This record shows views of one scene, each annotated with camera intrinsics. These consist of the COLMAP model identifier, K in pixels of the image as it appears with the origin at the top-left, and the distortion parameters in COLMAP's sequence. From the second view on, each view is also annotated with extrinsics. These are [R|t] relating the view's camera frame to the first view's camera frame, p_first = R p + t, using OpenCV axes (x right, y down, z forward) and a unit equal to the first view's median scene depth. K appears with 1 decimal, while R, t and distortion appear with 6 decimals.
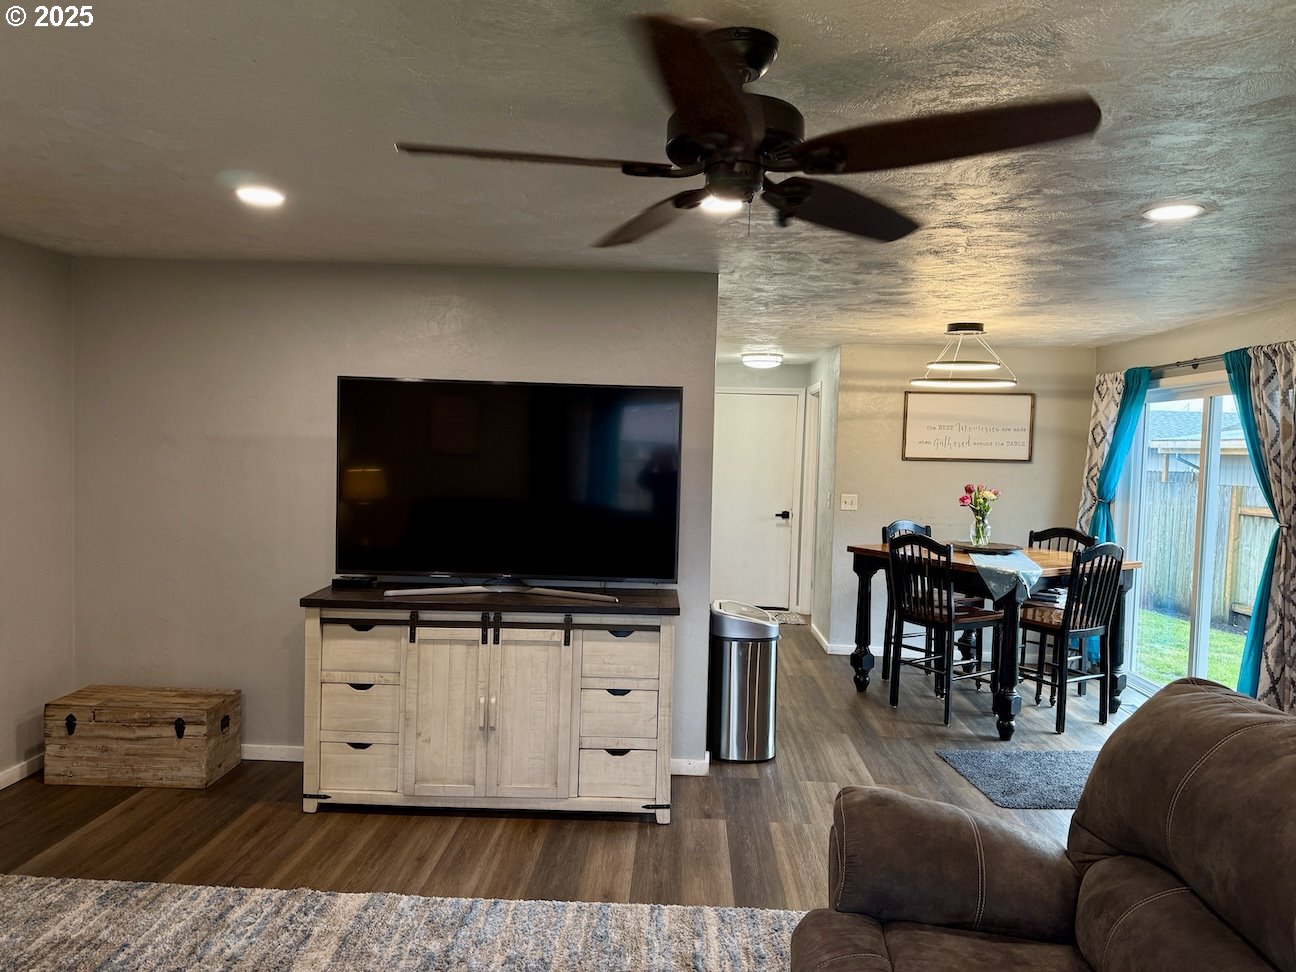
lens RADIAL K [[872.4, 0, 625.9], [0, 872.4, 488.8], [0, 0, 1]] dist [0.080917, -0.128338]
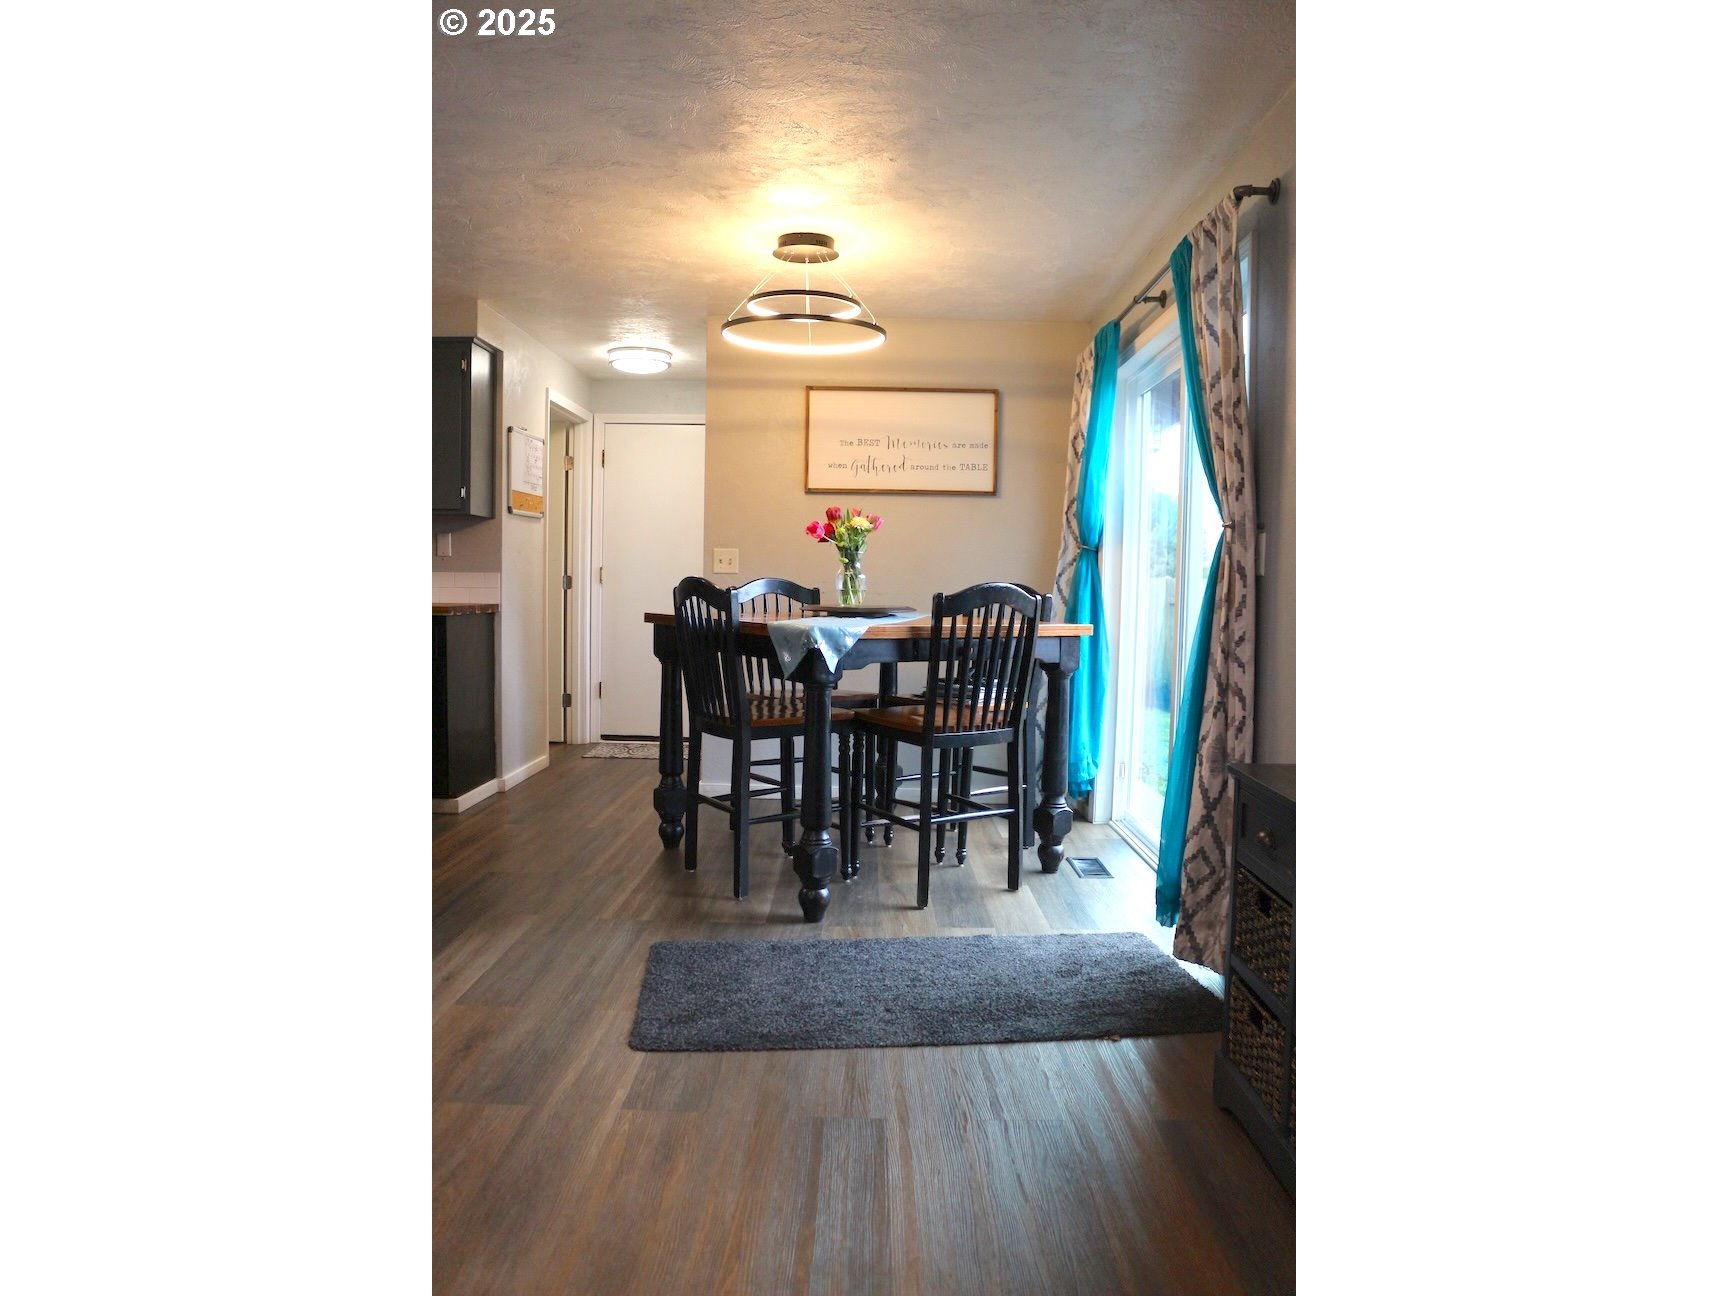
lens RADIAL K [[1053.3, 0, 867.5], [0, 1053.3, 667.9], [0, 0, 1]] dist [-0.147400, 0.107804]
pose [[0.997082, -0.012088, 0.075380, 0.362971], [0.009580, 0.999391, 0.033545, 0.083152], [-0.075739, -0.032725, 0.996590, 0.278914]]
